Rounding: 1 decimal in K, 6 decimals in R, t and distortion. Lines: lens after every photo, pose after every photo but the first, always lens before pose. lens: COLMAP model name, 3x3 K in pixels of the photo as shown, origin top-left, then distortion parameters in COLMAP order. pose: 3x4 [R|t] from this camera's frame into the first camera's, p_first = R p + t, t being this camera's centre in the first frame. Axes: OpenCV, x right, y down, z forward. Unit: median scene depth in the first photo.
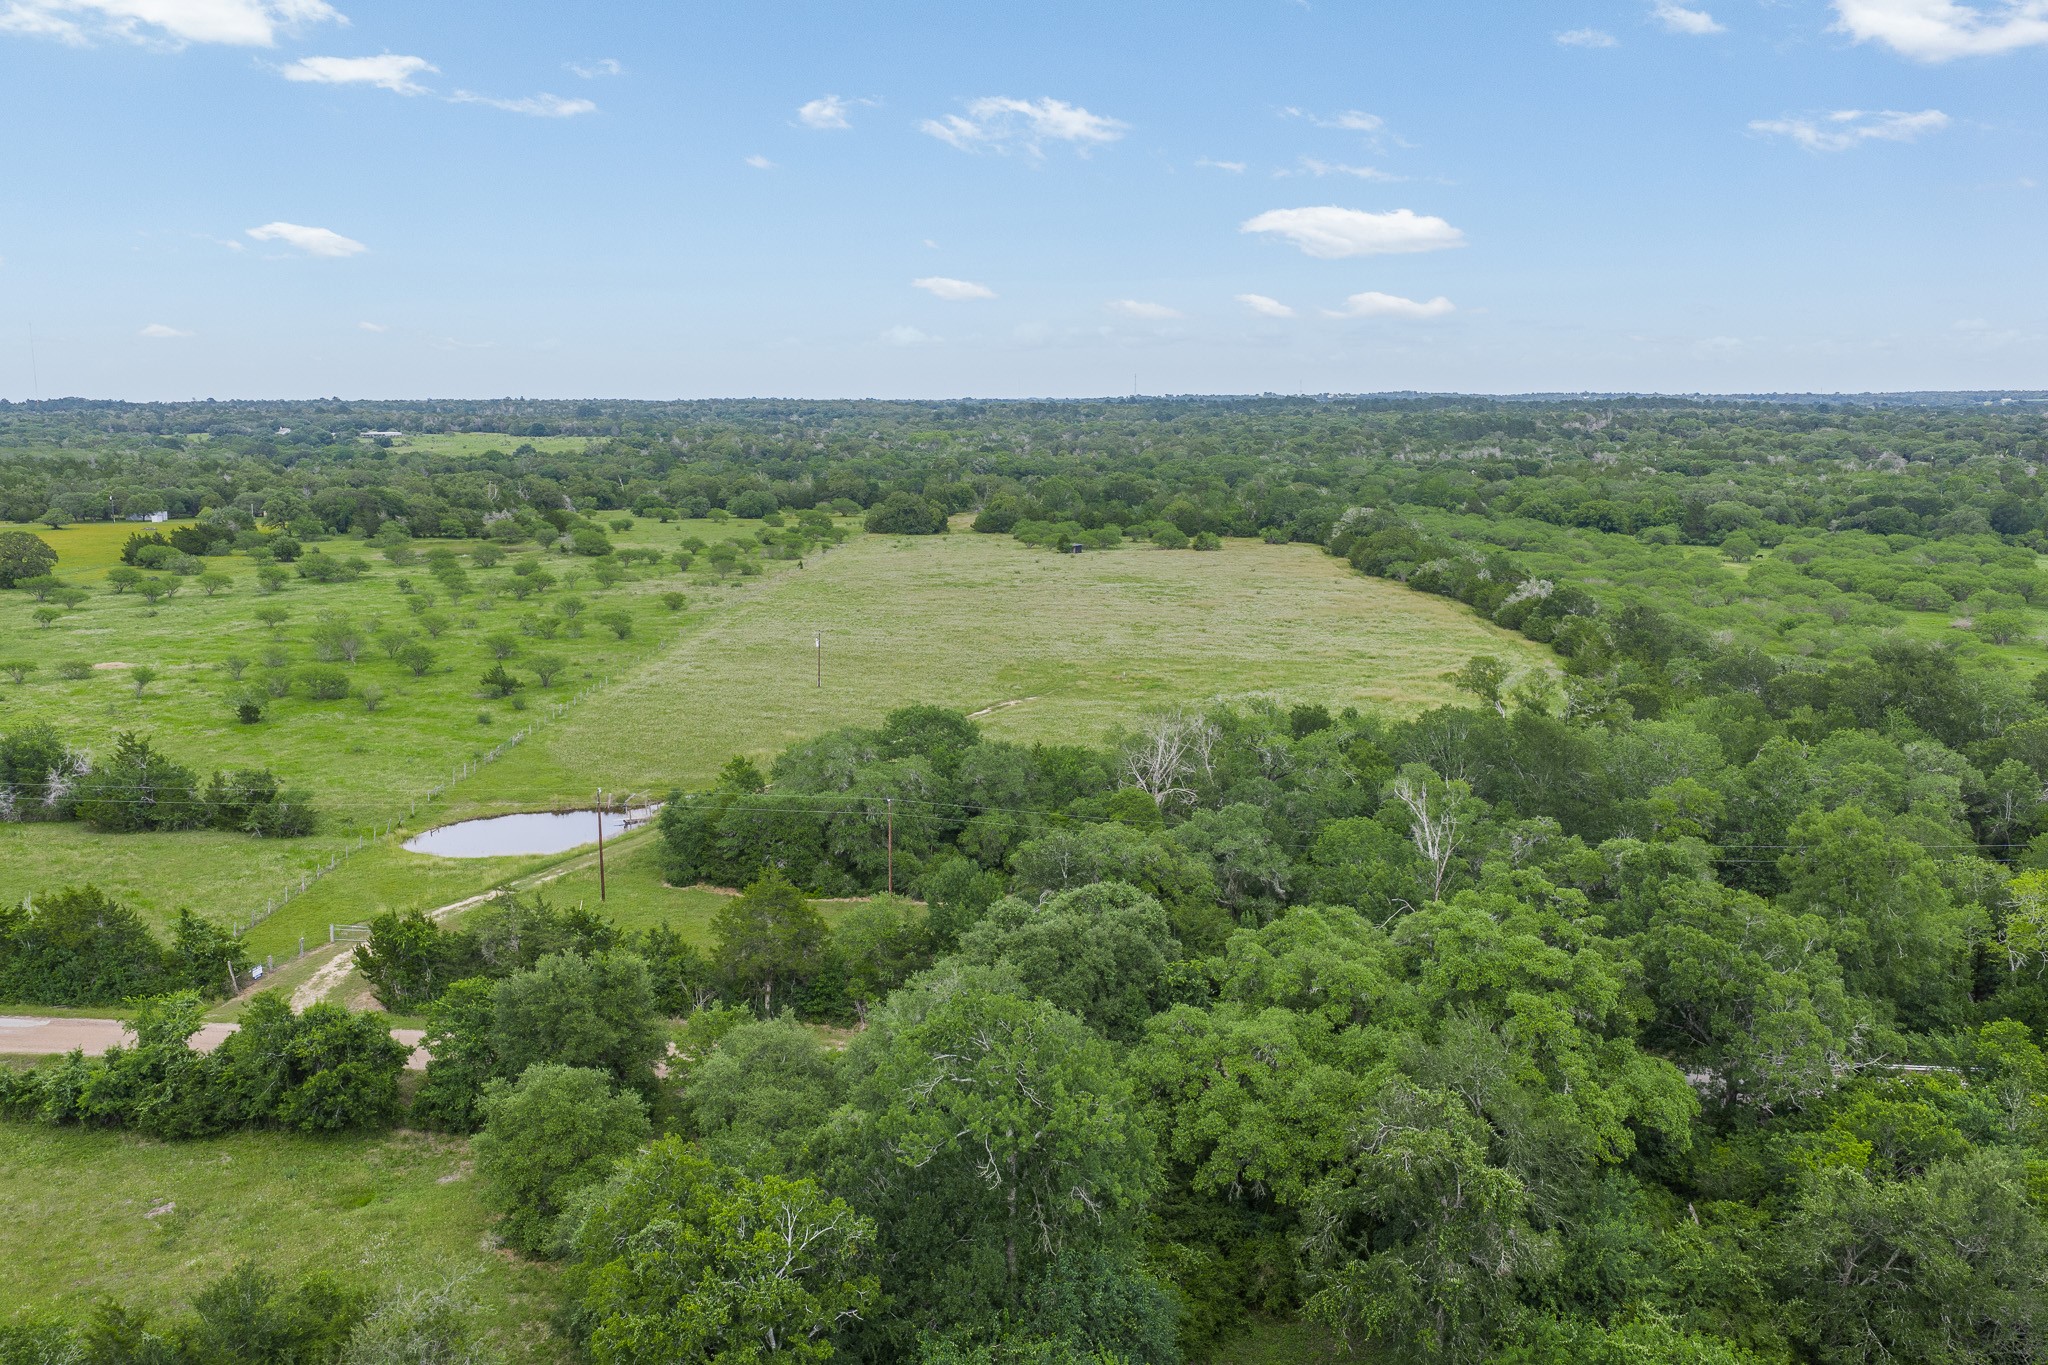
lens RADIAL K [[1682.2, 0, 1024.0], [0, 1682.2, 682.5], [0, 0, 1]] dist [0.012671, -0.028110]
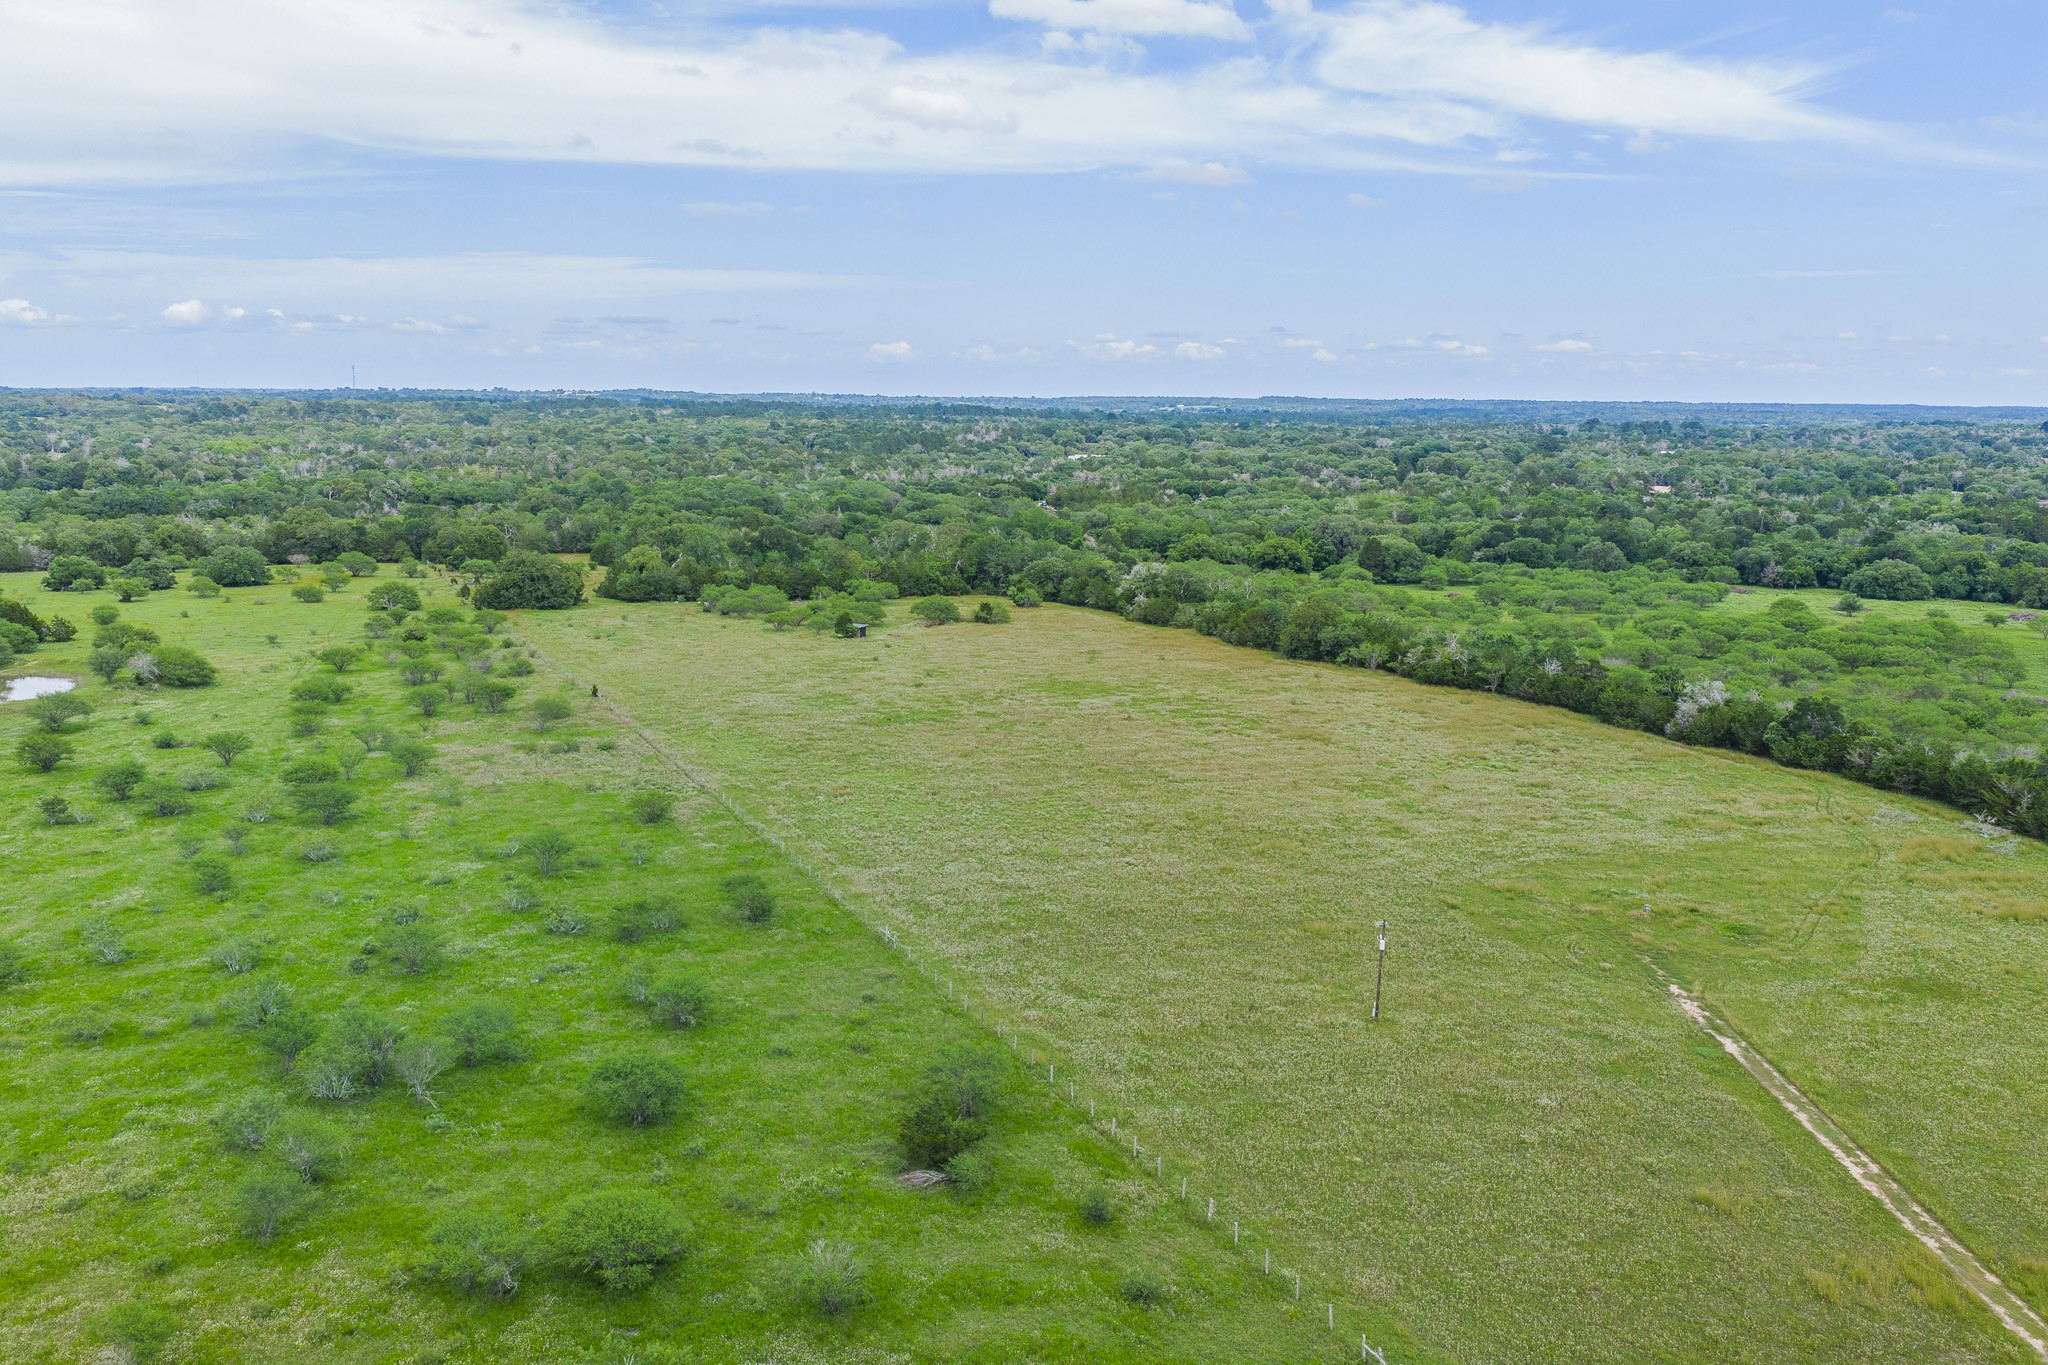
lens RADIAL K [[1682.2, 0, 1024.0], [0, 1682.2, 682.5], [0, 0, 1]] dist [0.012671, -0.028110]
pose [[0.893141, -0.061092, 0.445609, -0.125604], [0.059798, 0.998066, 0.016979, -0.033470], [-0.445785, 0.011482, 0.895067, 0.148221]]
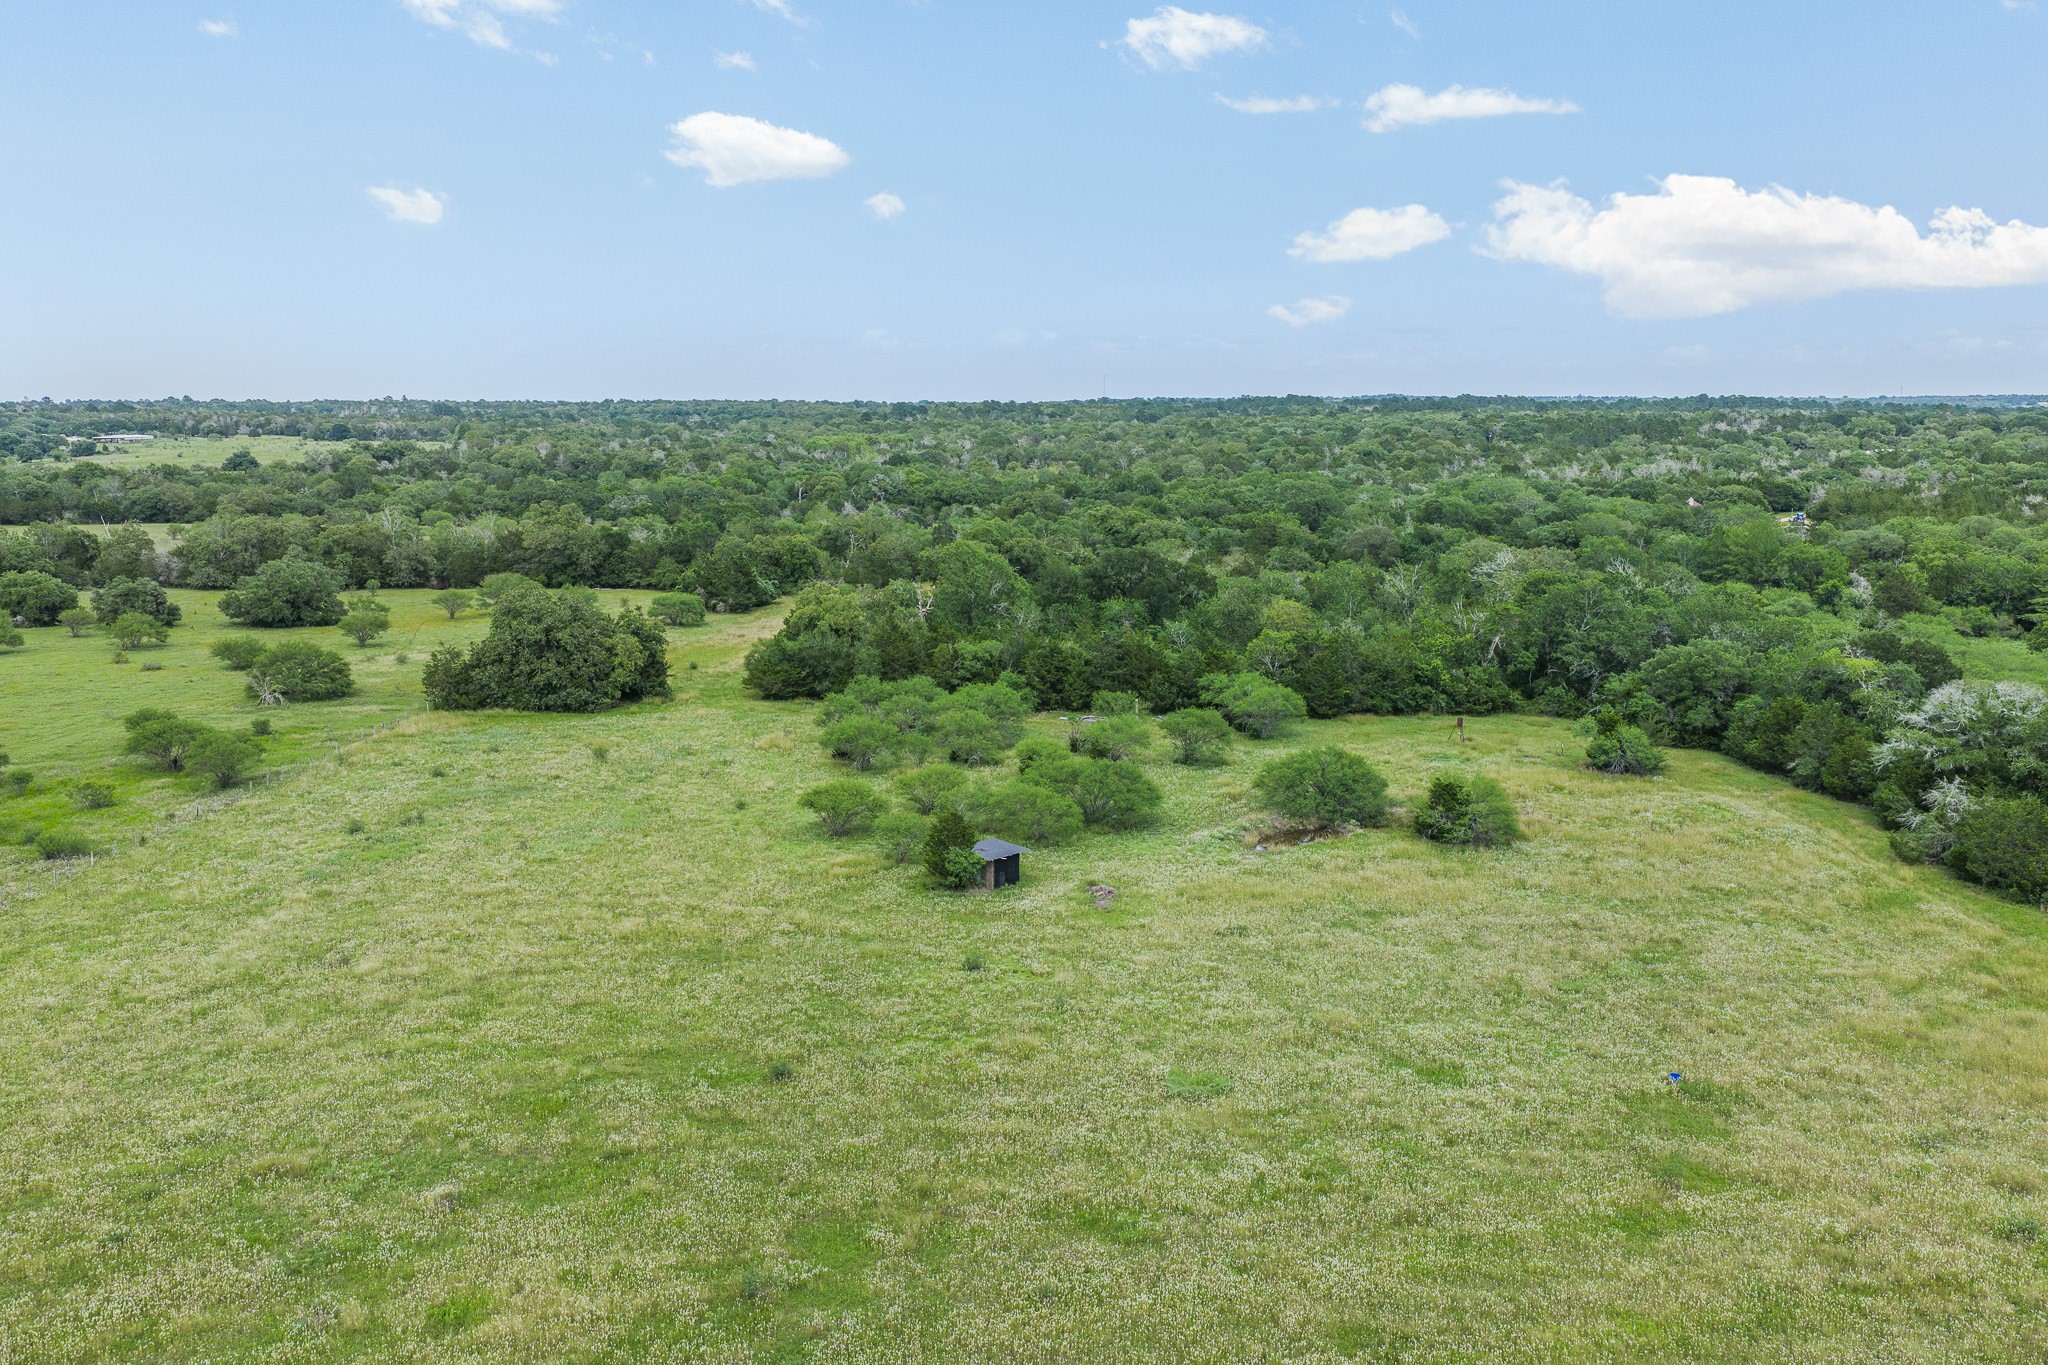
lens RADIAL K [[1682.2, 0, 1024.0], [0, 1682.2, 682.5], [0, 0, 1]] dist [0.012671, -0.028110]
pose [[0.999790, -0.001837, 0.020419, 0.015377], [0.001905, 0.999993, -0.003275, -0.055447], [-0.020413, 0.003314, 0.999786, 0.382925]]
